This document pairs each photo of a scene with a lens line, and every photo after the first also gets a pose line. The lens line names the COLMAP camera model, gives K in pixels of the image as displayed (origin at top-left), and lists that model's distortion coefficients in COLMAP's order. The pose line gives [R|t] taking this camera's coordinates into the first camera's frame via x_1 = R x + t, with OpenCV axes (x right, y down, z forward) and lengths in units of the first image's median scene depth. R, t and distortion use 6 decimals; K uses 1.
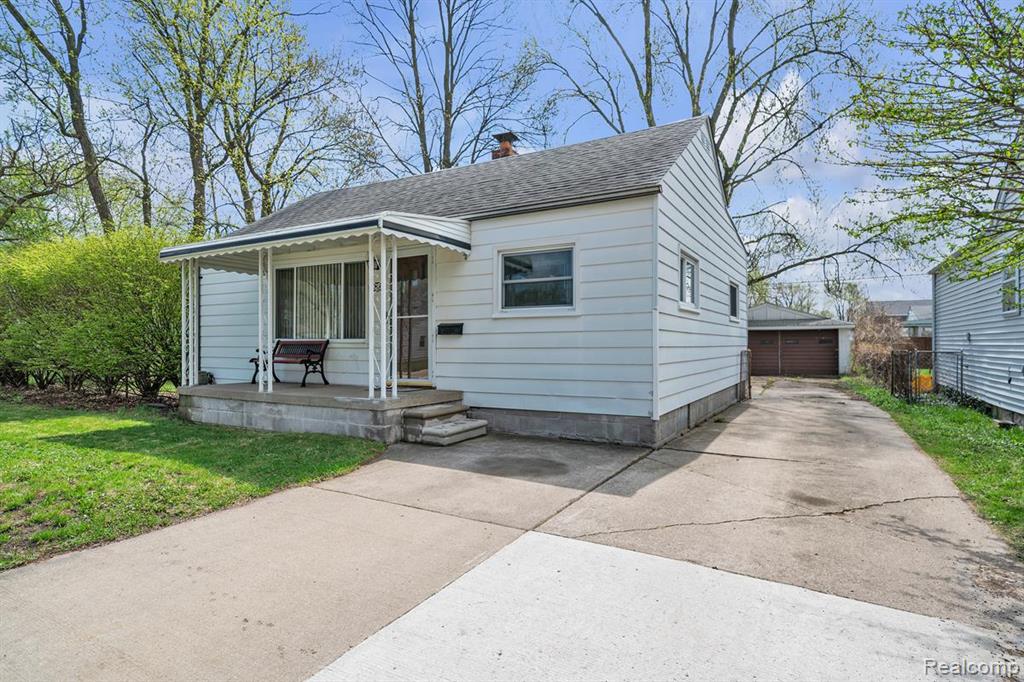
lens RADIAL K [[552.7, 0, 512.2], [0, 552.7, 338.7], [0, 0, 1]] dist [0.001928, 0.000221]
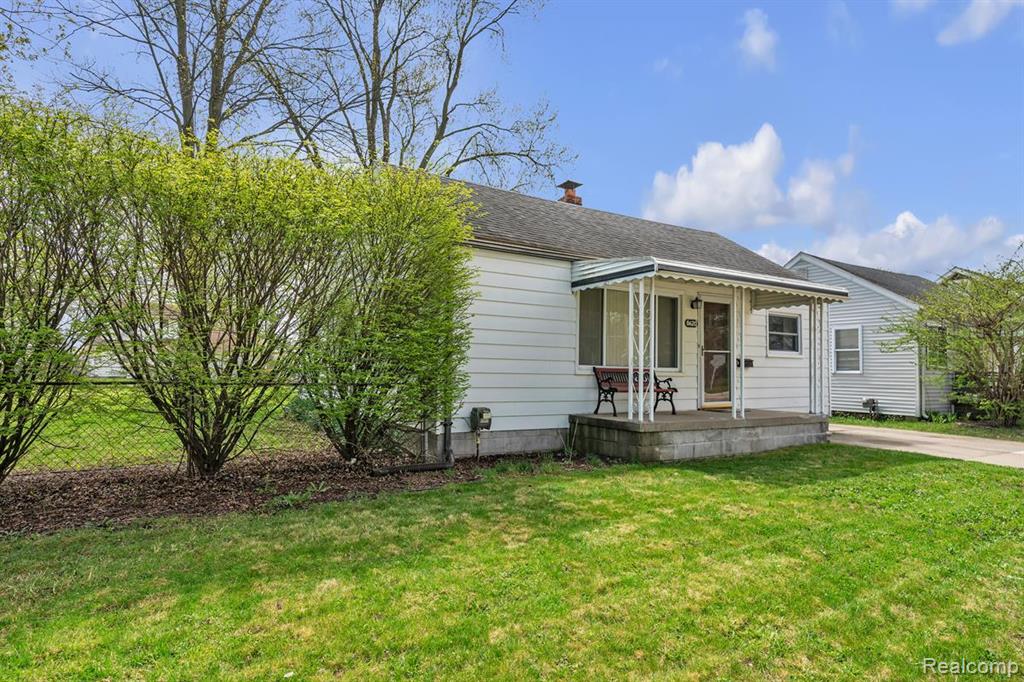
lens RADIAL K [[552.7, 0, 514.4], [0, 552.7, 340.6], [0, 0, 1]] dist [0.001928, 0.000221]
pose [[0.487578, 0.053711, 0.871426, -1.578559], [-0.027622, 0.998555, -0.046092, 0.006517], [-0.872643, -0.001597, 0.488357, 0.838607]]
